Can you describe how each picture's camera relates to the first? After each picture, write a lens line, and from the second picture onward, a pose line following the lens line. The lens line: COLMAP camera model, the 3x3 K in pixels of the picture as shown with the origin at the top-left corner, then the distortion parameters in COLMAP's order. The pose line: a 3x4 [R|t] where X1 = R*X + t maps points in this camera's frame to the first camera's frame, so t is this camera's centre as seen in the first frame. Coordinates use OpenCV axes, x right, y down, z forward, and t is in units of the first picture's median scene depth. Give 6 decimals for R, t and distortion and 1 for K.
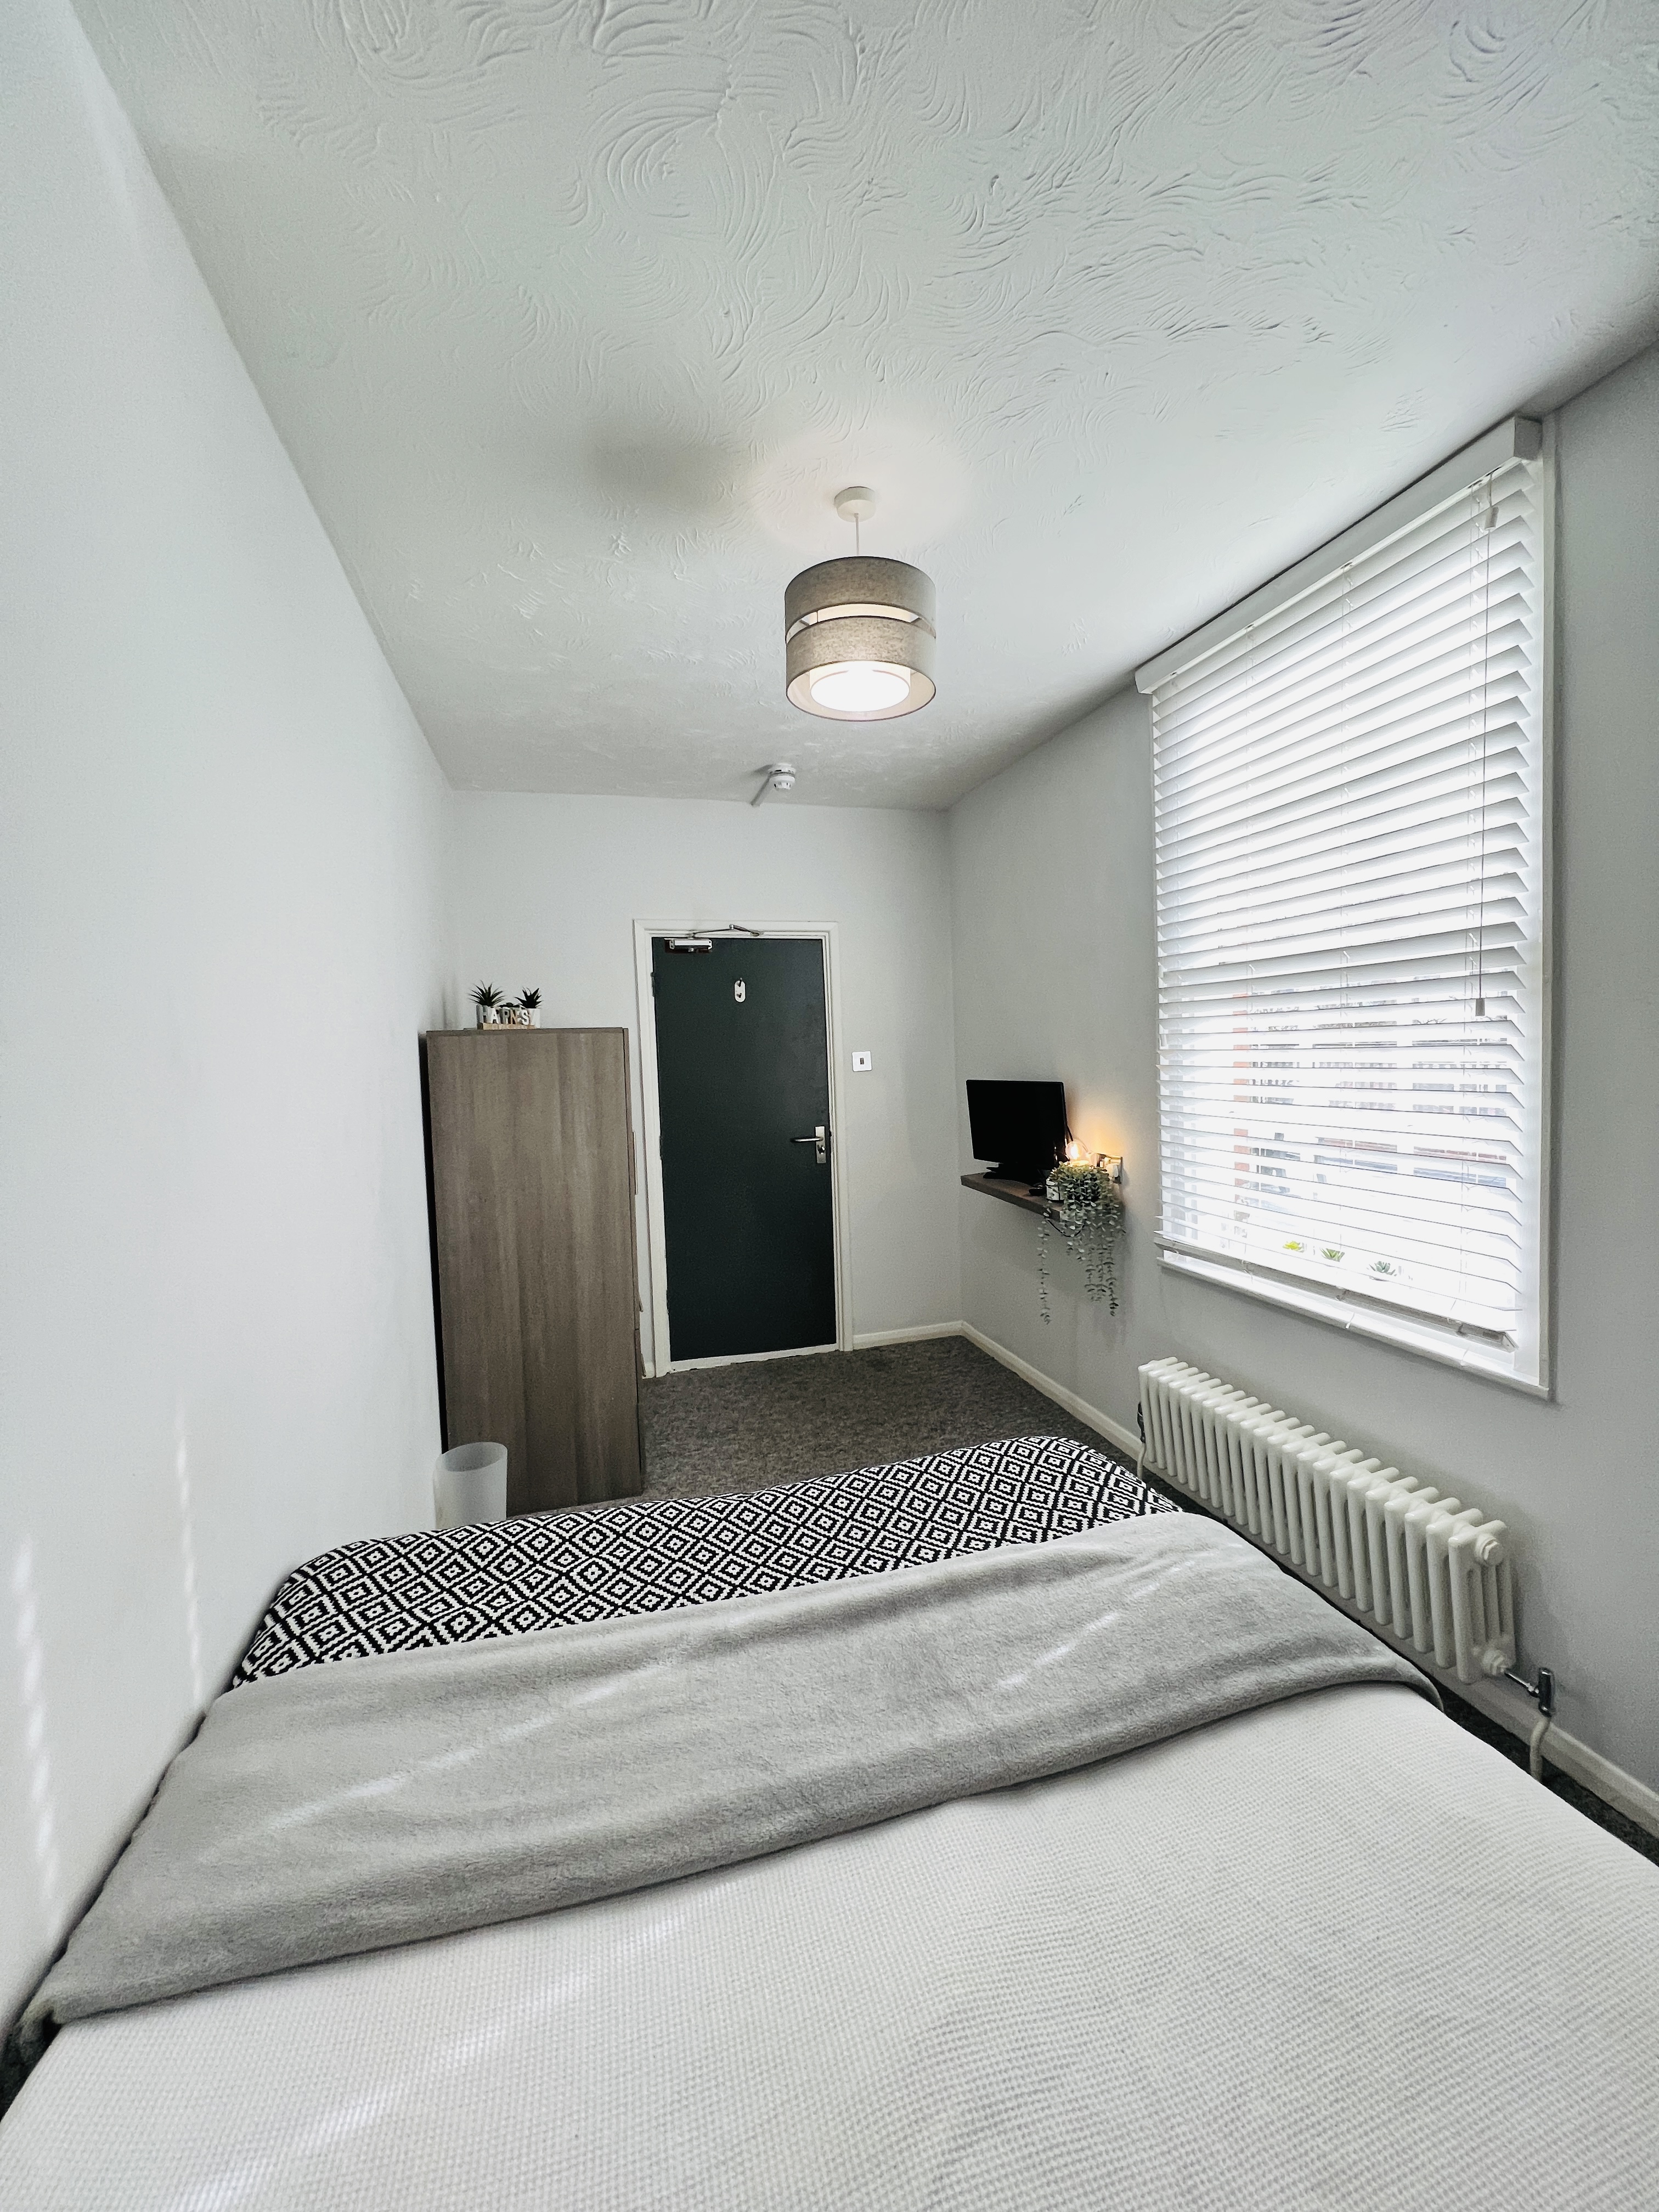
lens RADIAL K [[882.5, 0, 827.1], [0, 882.5, 1102.9], [0, 0, 1]] dist [-0.001239, -0.000051]
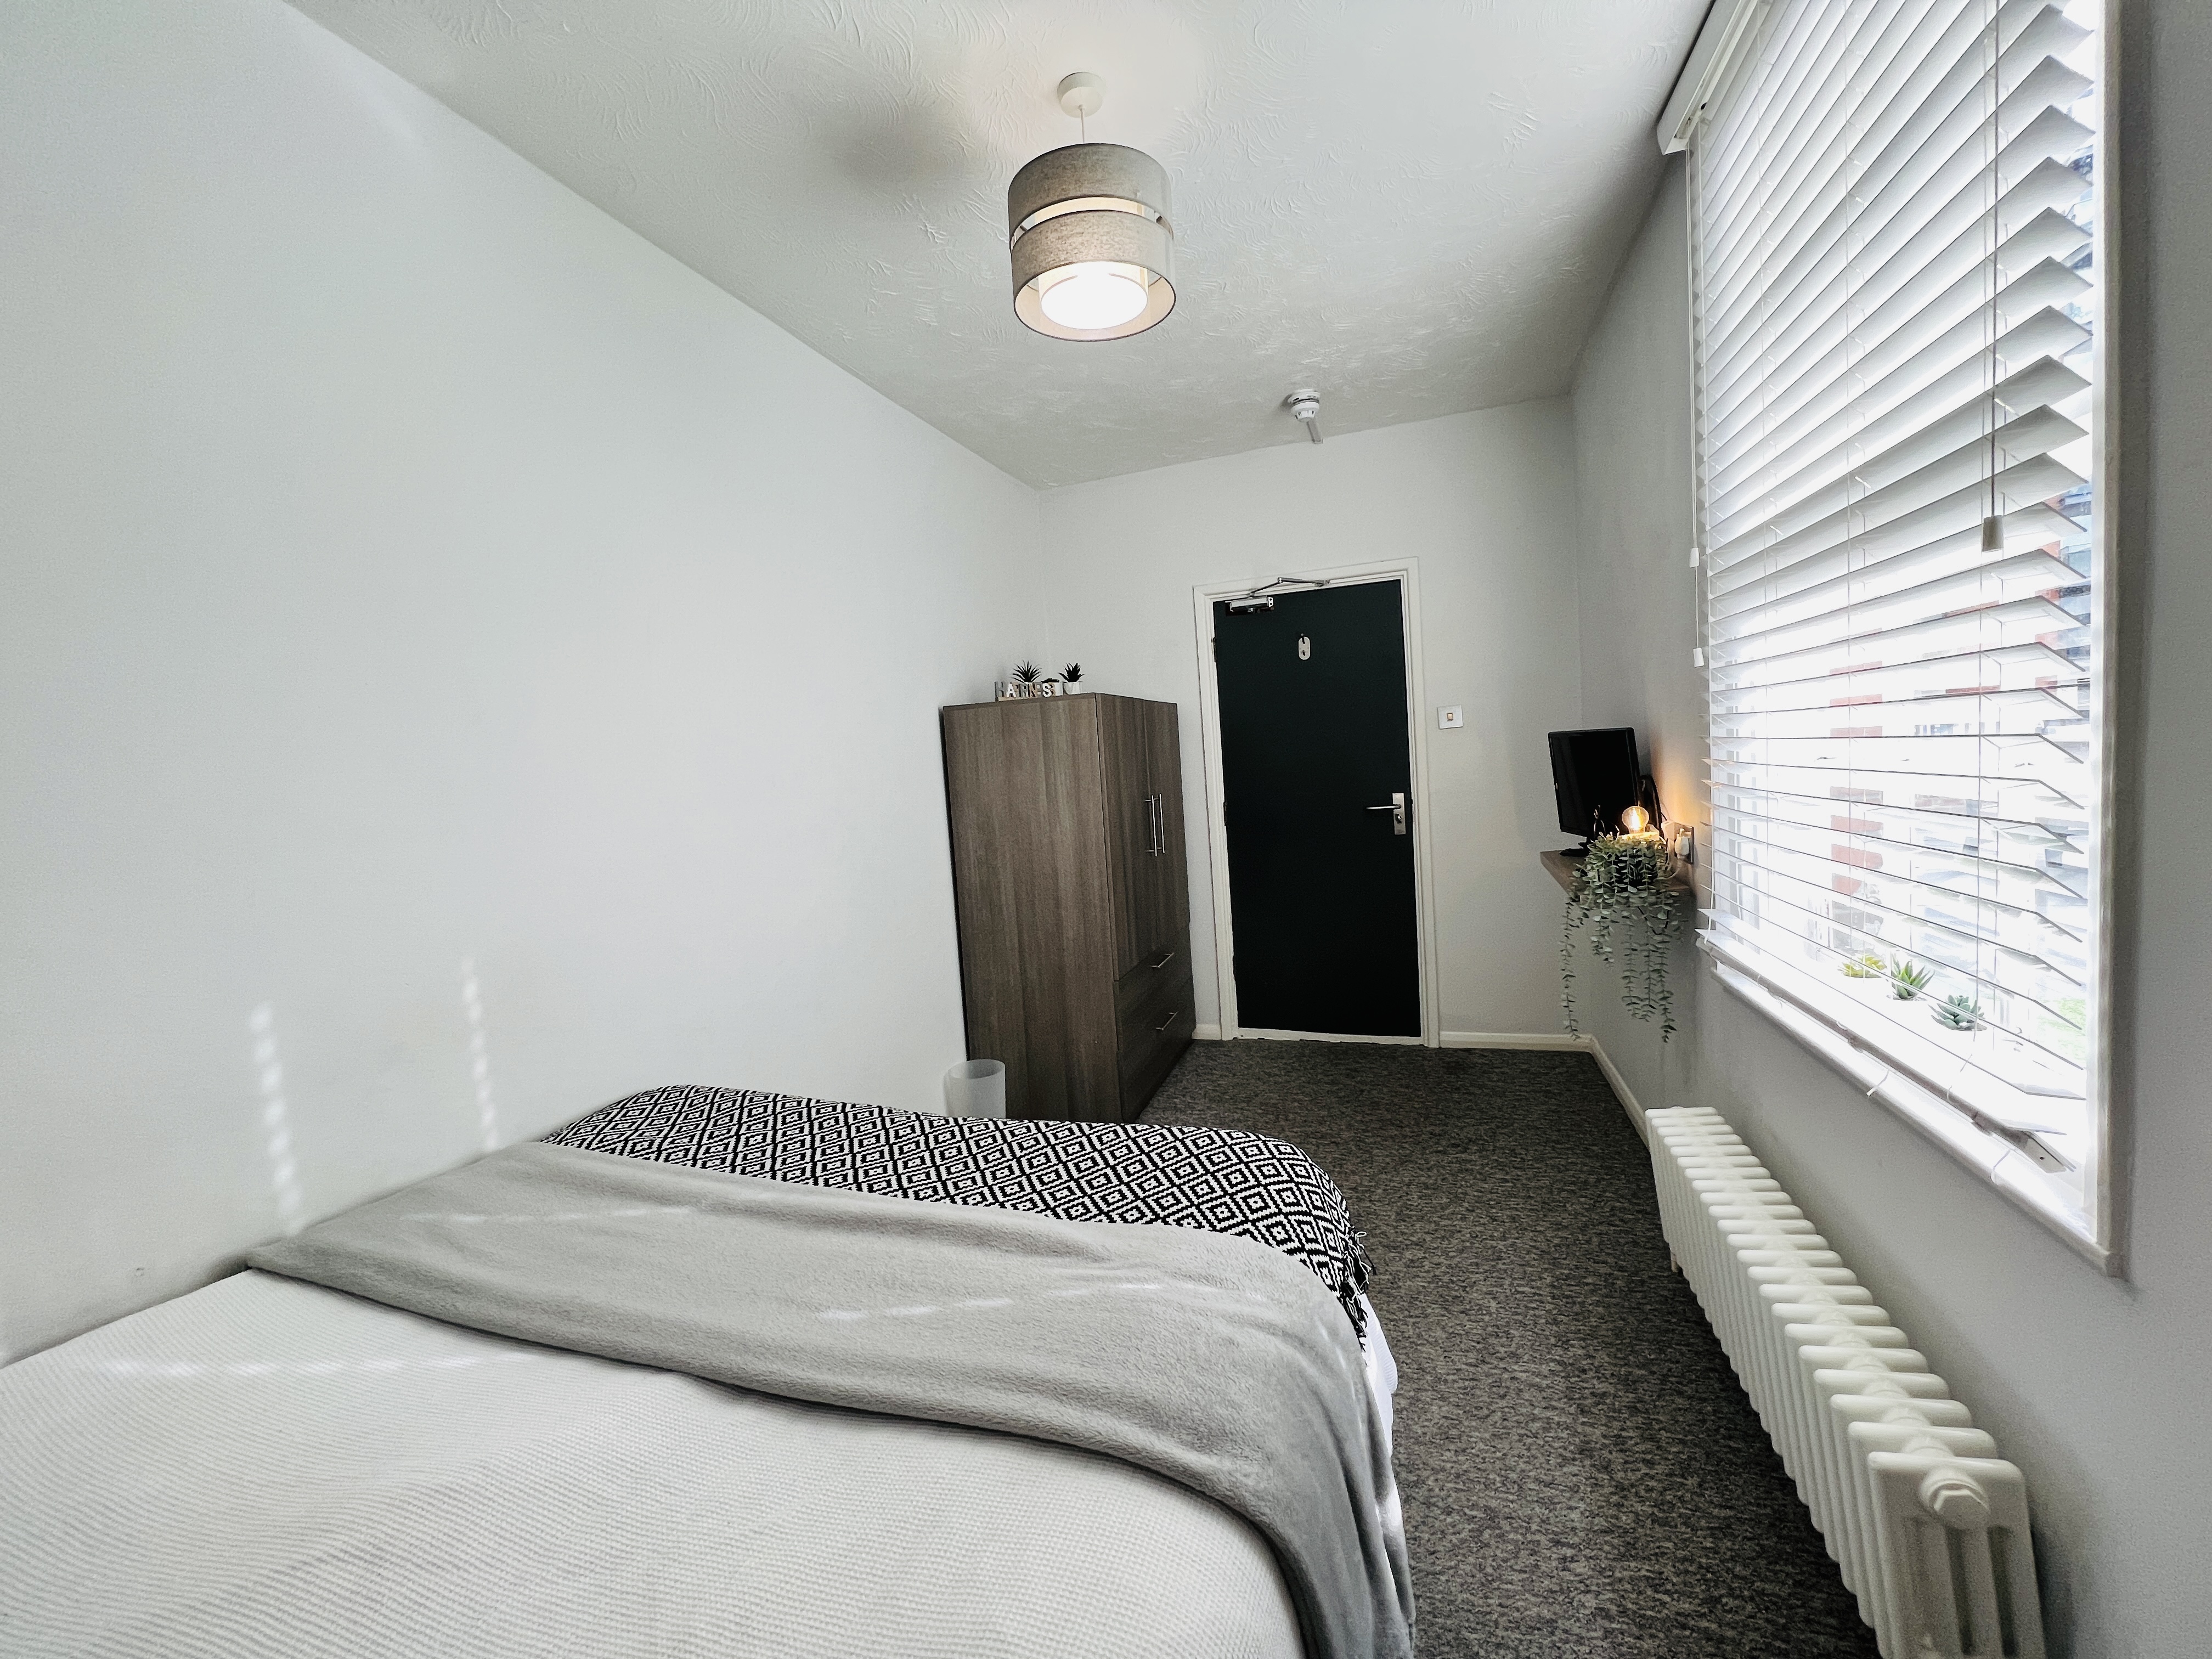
lens RADIAL K [[882.5, 0, 1105.1], [0, 882.5, 833.0], [0, 0, 1]] dist [-0.001239, -0.000051]
pose [[0.818125, 0.023417, -0.574564, 0.509964], [0.008245, 0.998590, 0.052439, 0.034406], [0.574982, -0.047639, 0.816778, 0.195791]]
